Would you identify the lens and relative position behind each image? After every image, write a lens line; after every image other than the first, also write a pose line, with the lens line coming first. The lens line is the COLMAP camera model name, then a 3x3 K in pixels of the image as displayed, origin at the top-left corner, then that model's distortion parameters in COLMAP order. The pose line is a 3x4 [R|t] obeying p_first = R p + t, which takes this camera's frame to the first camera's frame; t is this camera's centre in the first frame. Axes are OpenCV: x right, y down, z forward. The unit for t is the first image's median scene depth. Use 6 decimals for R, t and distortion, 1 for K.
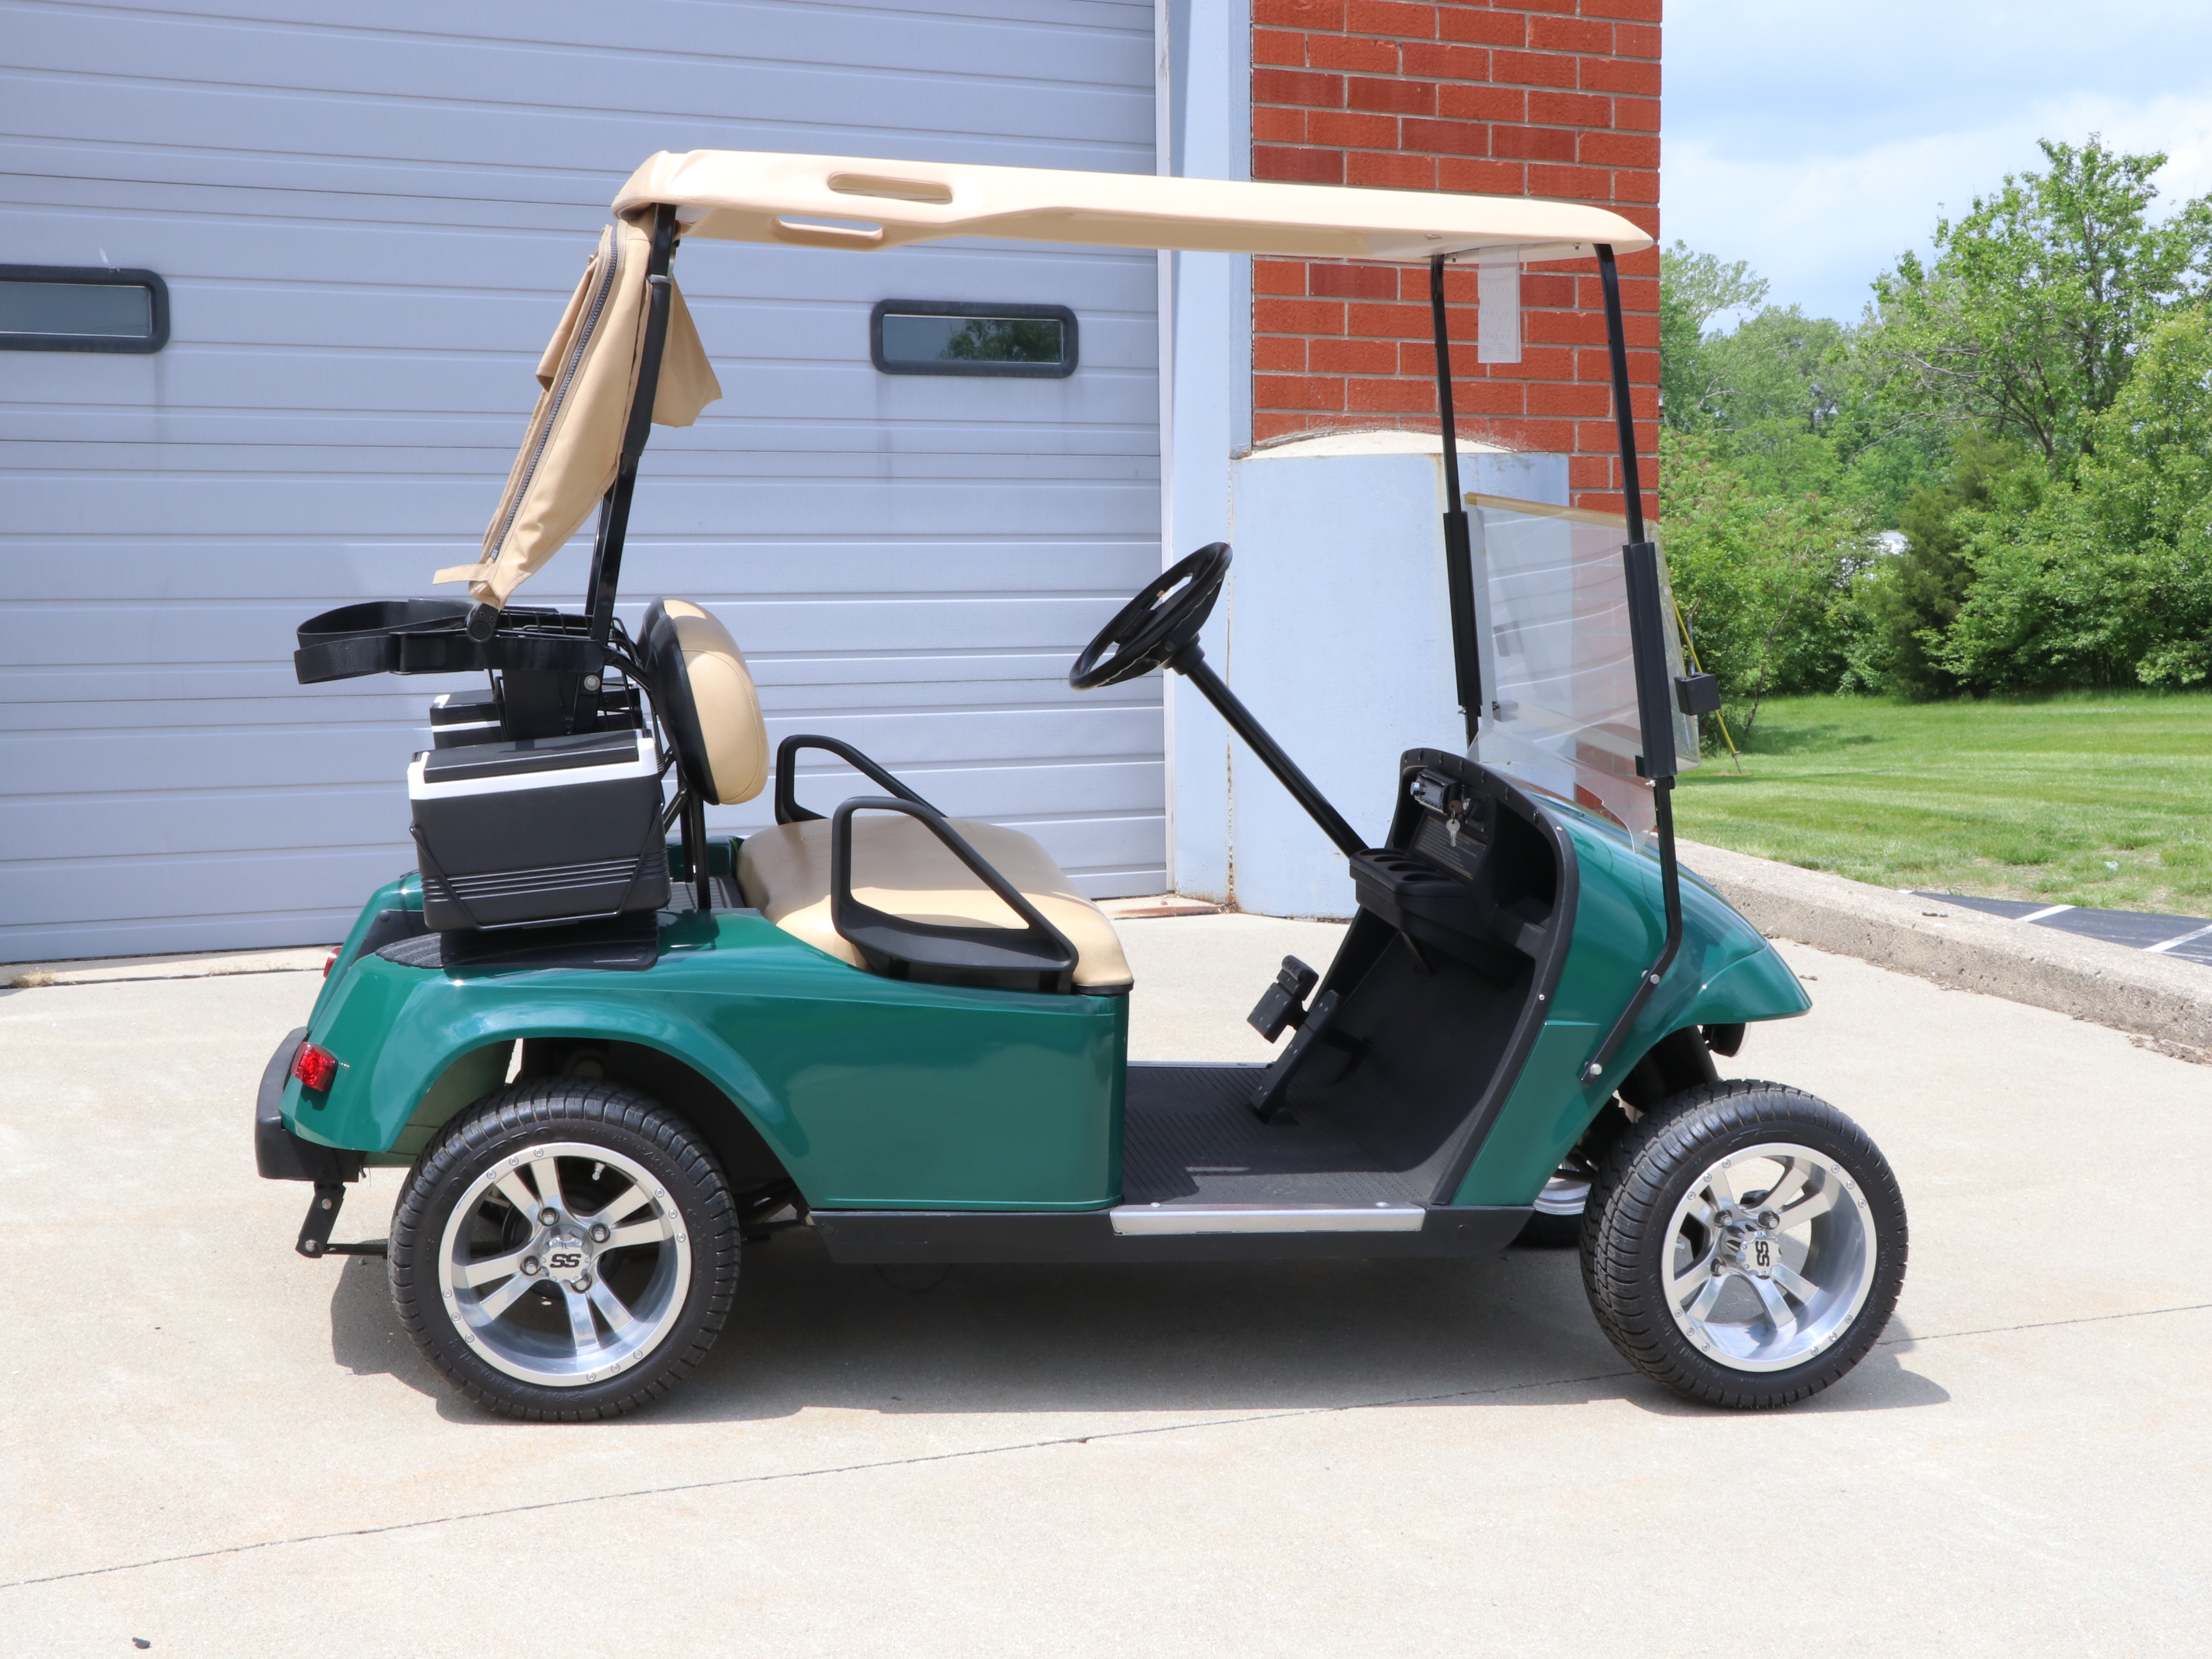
lens RADIAL K [[3541.4, 0, 1086.4], [0, 3541.4, 835.8], [0, 0, 1]] dist [0.129504, 0.000000]
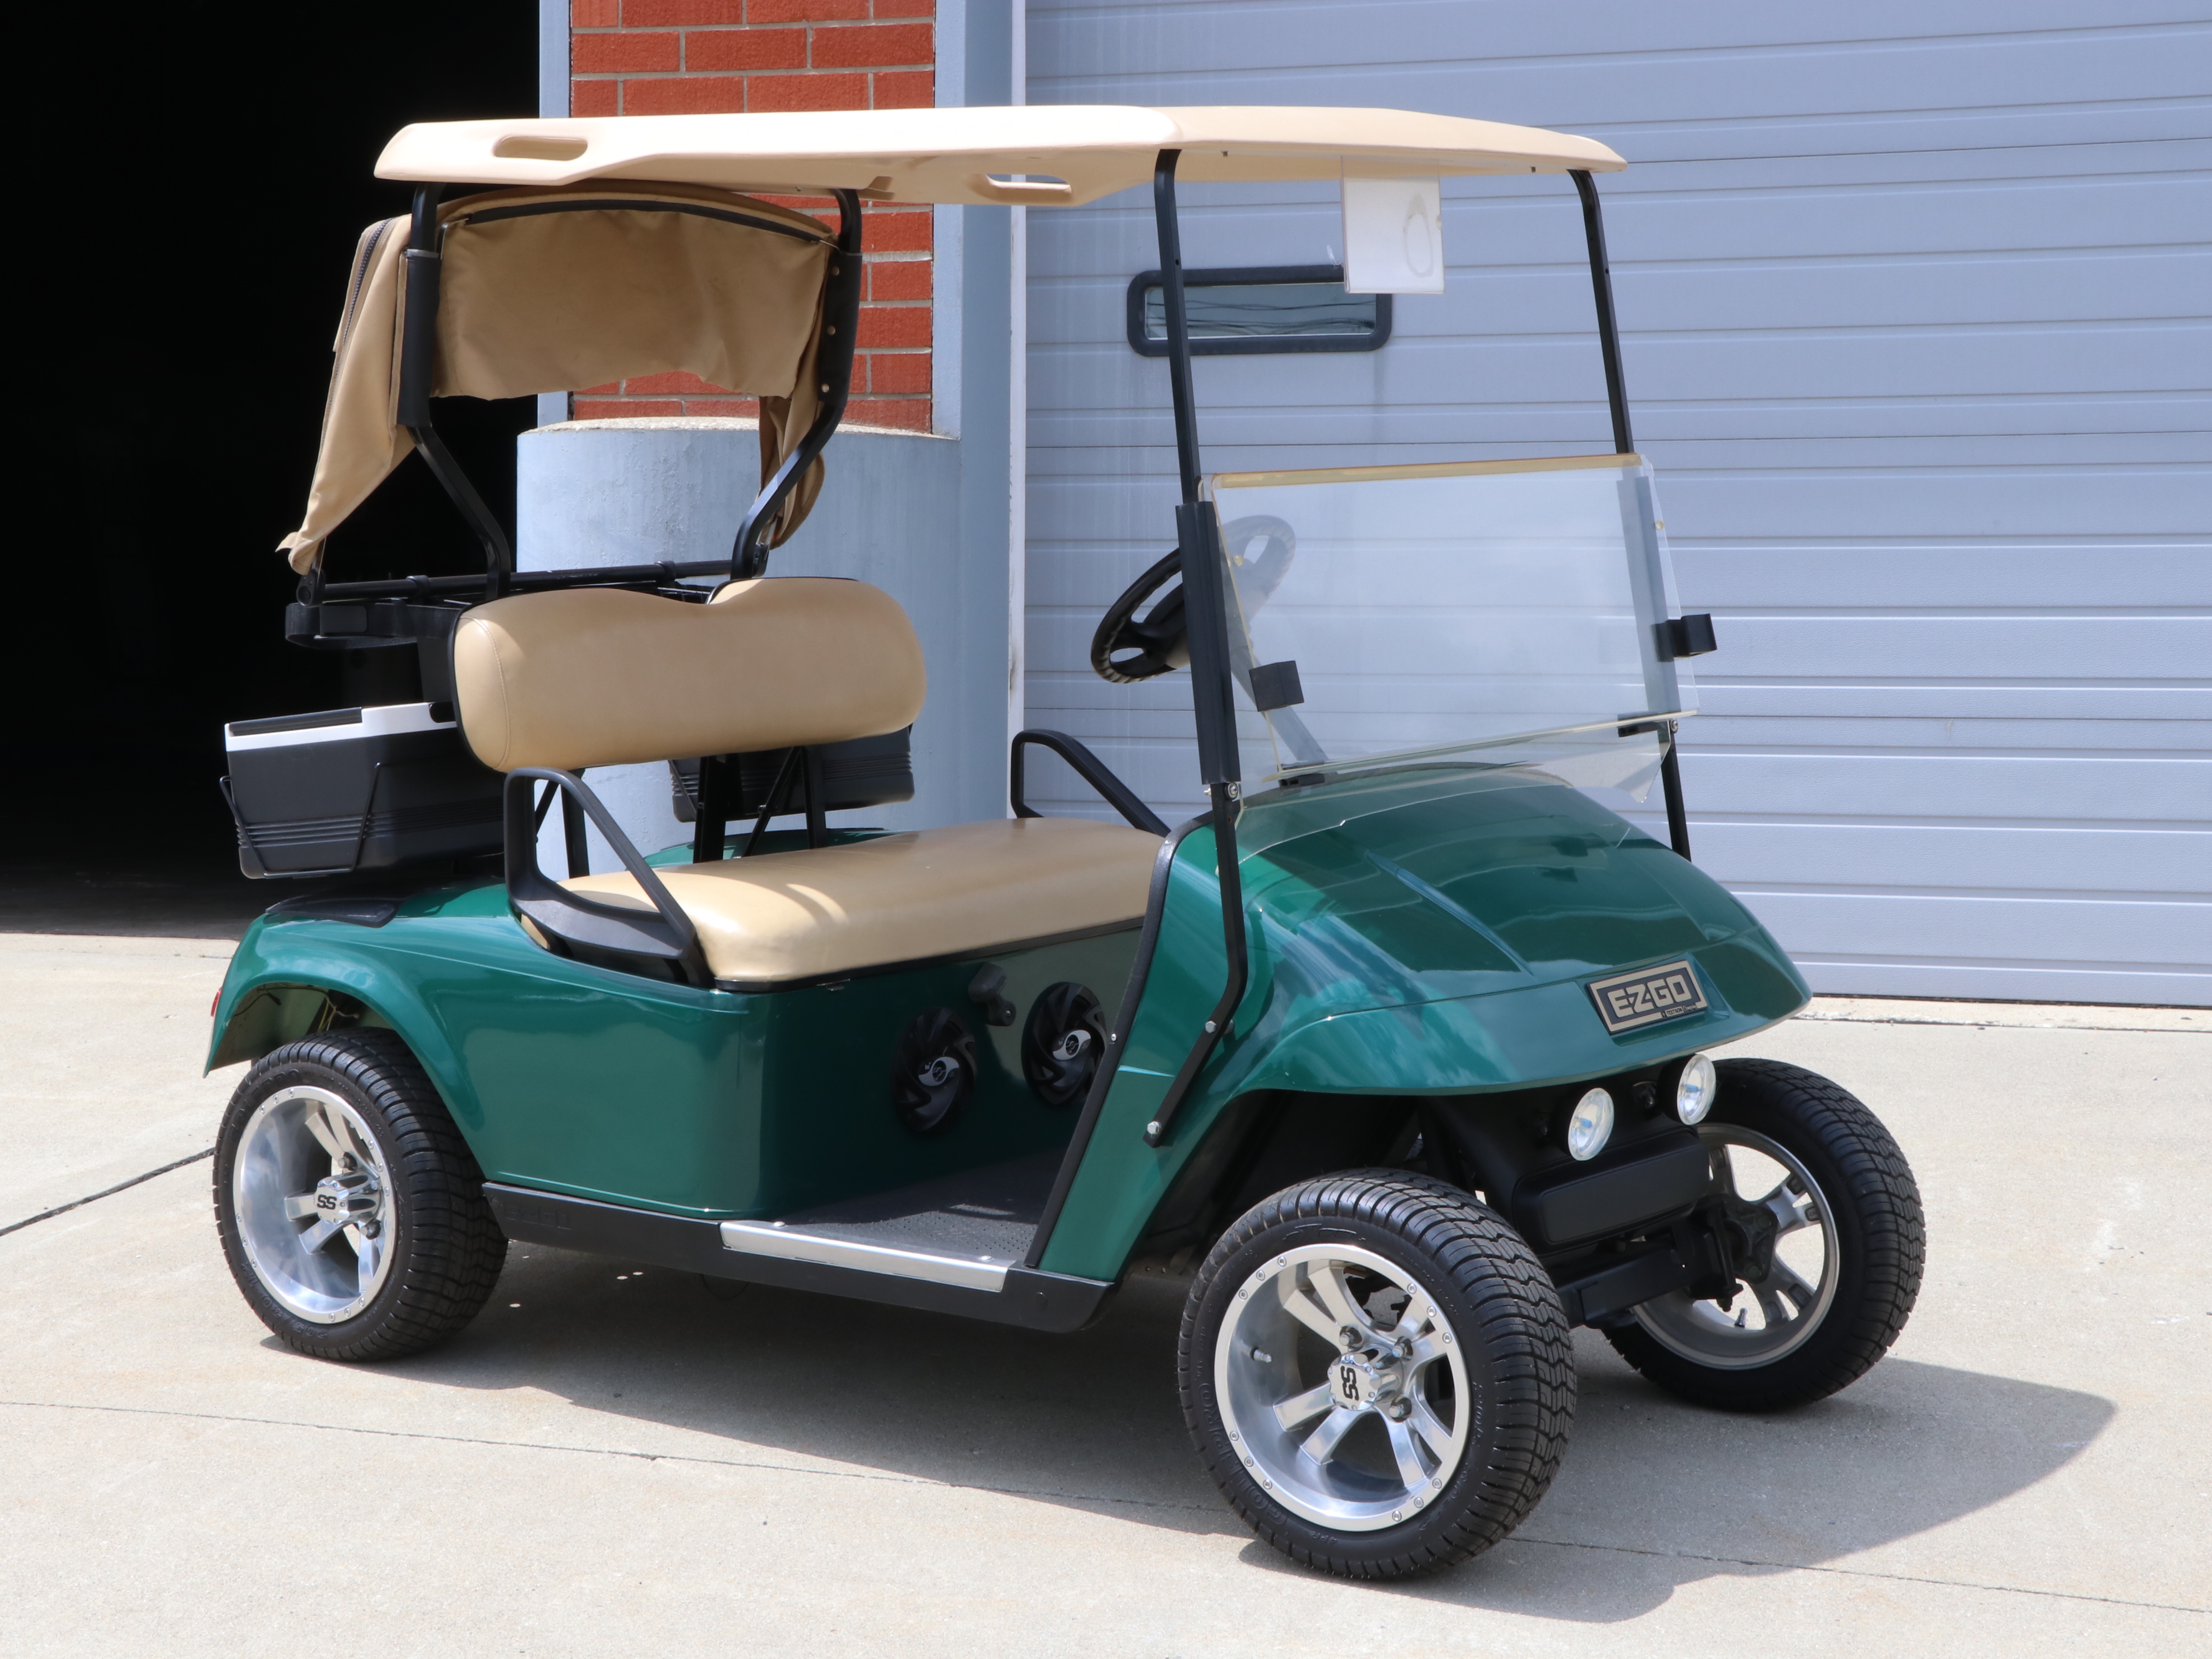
lens RADIAL K [[3965.3, 0, 1099.1], [0, 3965.3, 826.9], [0, 0, 1]] dist [0.235908, 0.000000]
pose [[0.680930, 0.046536, -0.730869, 0.819627], [-0.062699, 0.998019, 0.005131, -0.009637], [0.729660, 0.042331, 0.682499, 0.344376]]
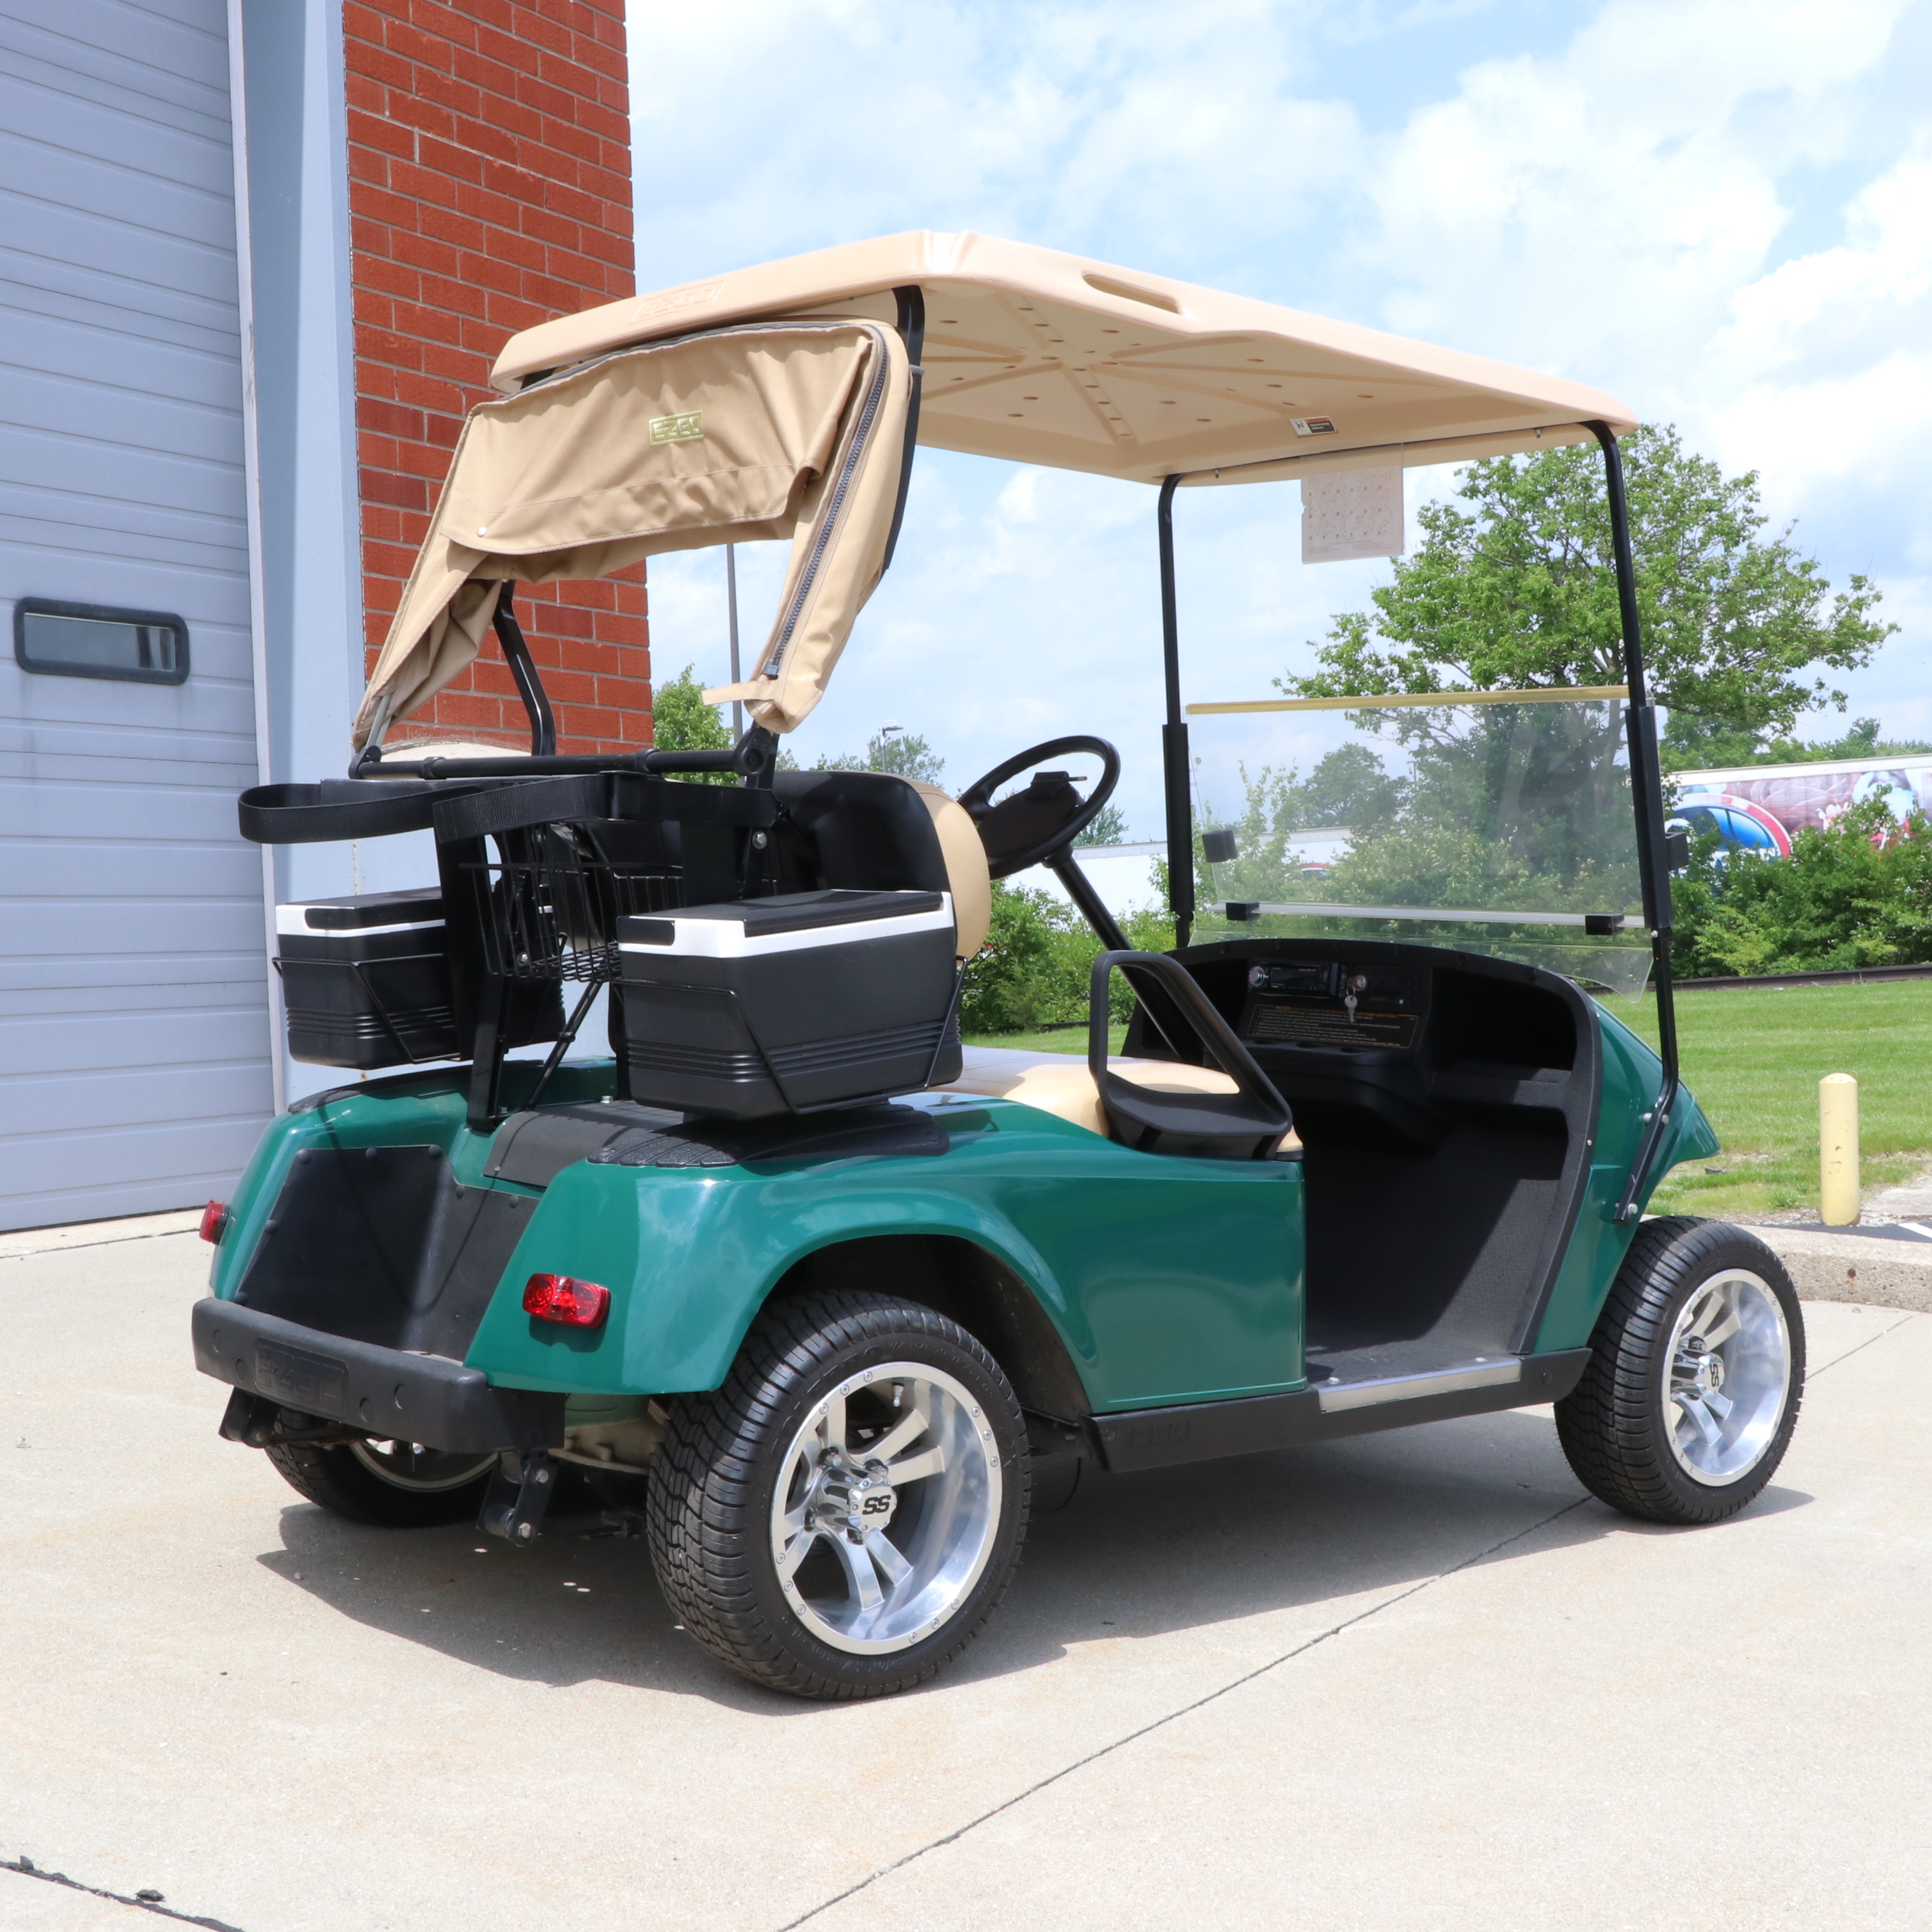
lens RADIAL K [[2903.4, 0, 967.1], [0, 2903.4, 975.4], [0, 0, 1]] dist [-0.068611, 0.000000]
pose [[0.854567, -0.029171, 0.518521, -0.459297], [0.071575, 0.995509, -0.061955, 0.036775], [-0.514385, 0.090058, 0.852817, 0.373594]]
